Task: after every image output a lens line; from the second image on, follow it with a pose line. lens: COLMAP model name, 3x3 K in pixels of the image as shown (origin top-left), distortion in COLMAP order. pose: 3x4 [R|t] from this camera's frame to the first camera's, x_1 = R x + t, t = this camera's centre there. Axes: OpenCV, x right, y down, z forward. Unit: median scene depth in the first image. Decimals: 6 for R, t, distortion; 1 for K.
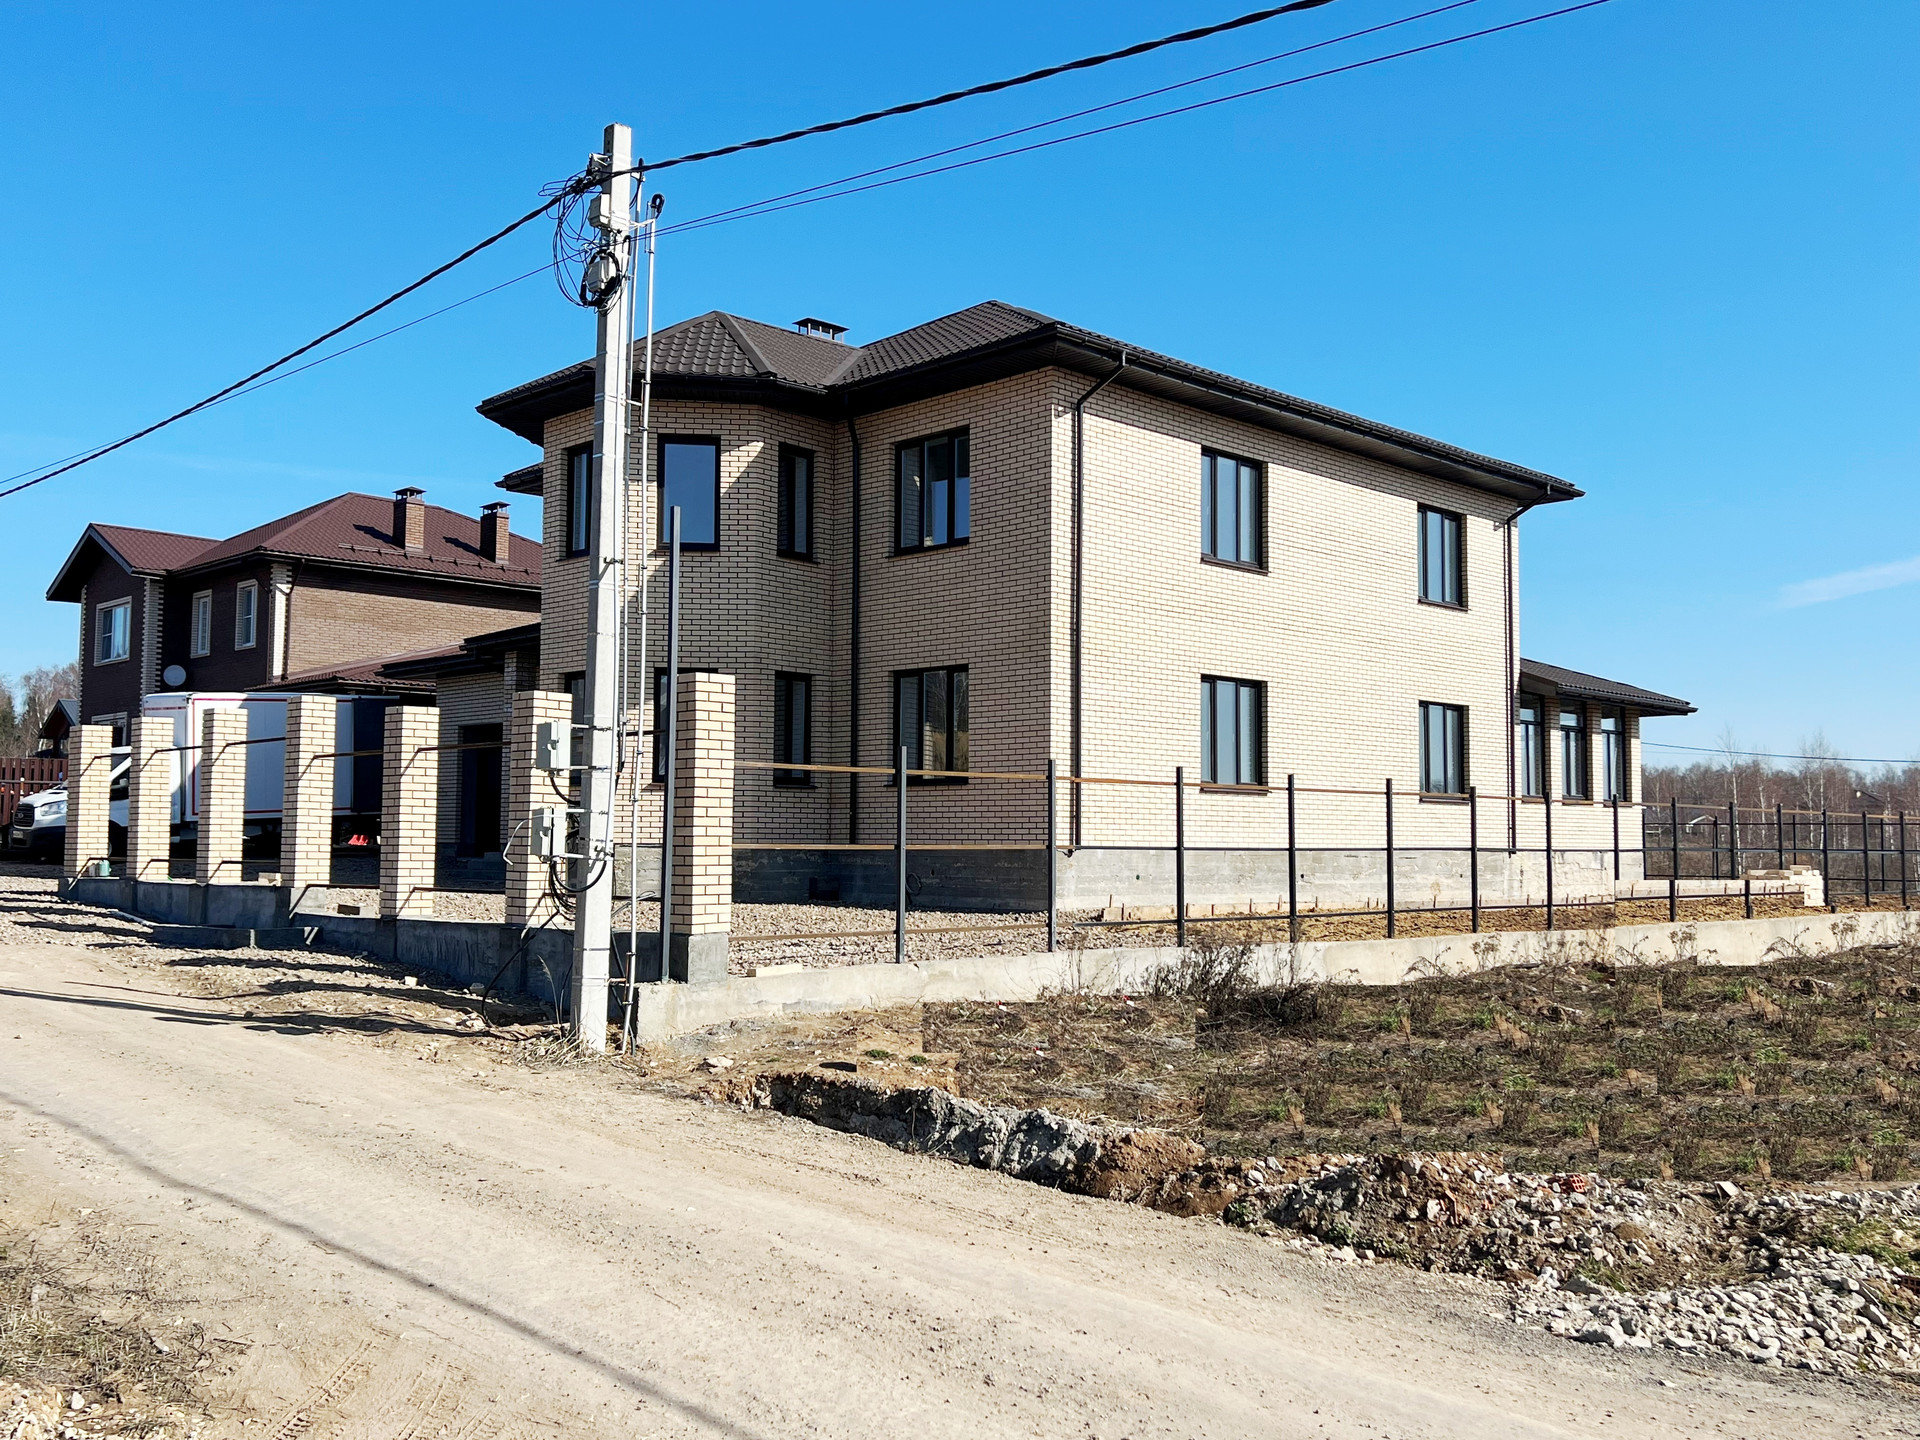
lens RADIAL K [[1752.2, 0, 957.3], [0, 1752.2, 721.9], [0, 0, 1]] dist [0.002204, 0.000000]
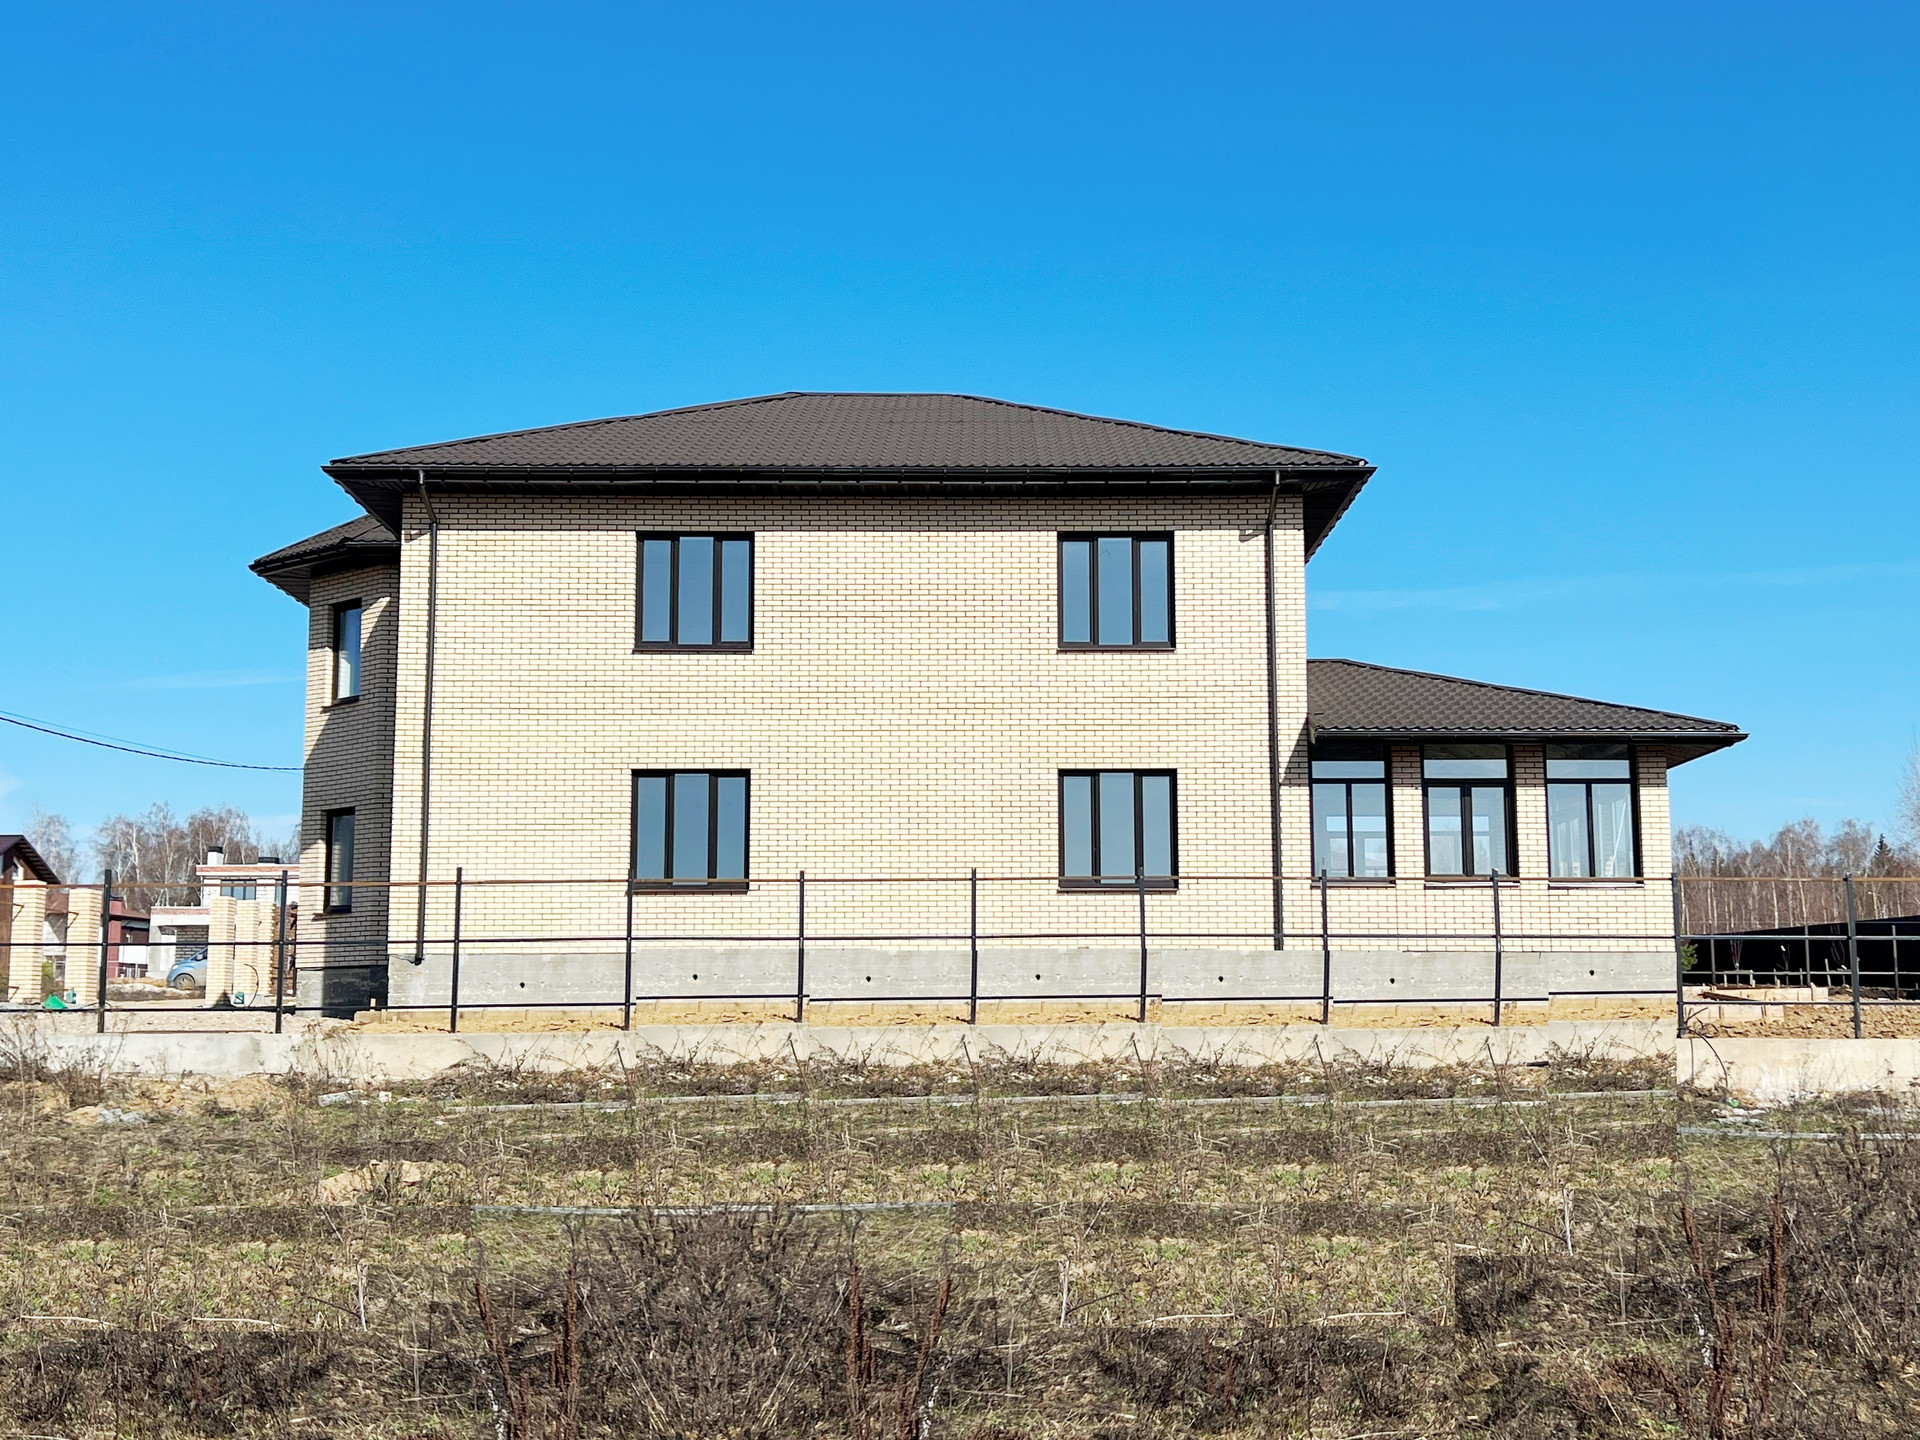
lens RADIAL K [[2090.4, 0, 963.6], [0, 2090.4, 737.0], [0, 0, 1]] dist [0.034805, 0.000000]
pose [[0.729311, -0.104695, -0.676124, 0.988436], [0.057259, 0.994096, -0.092168, 0.066460], [0.681782, 0.028505, 0.731000, 0.277248]]
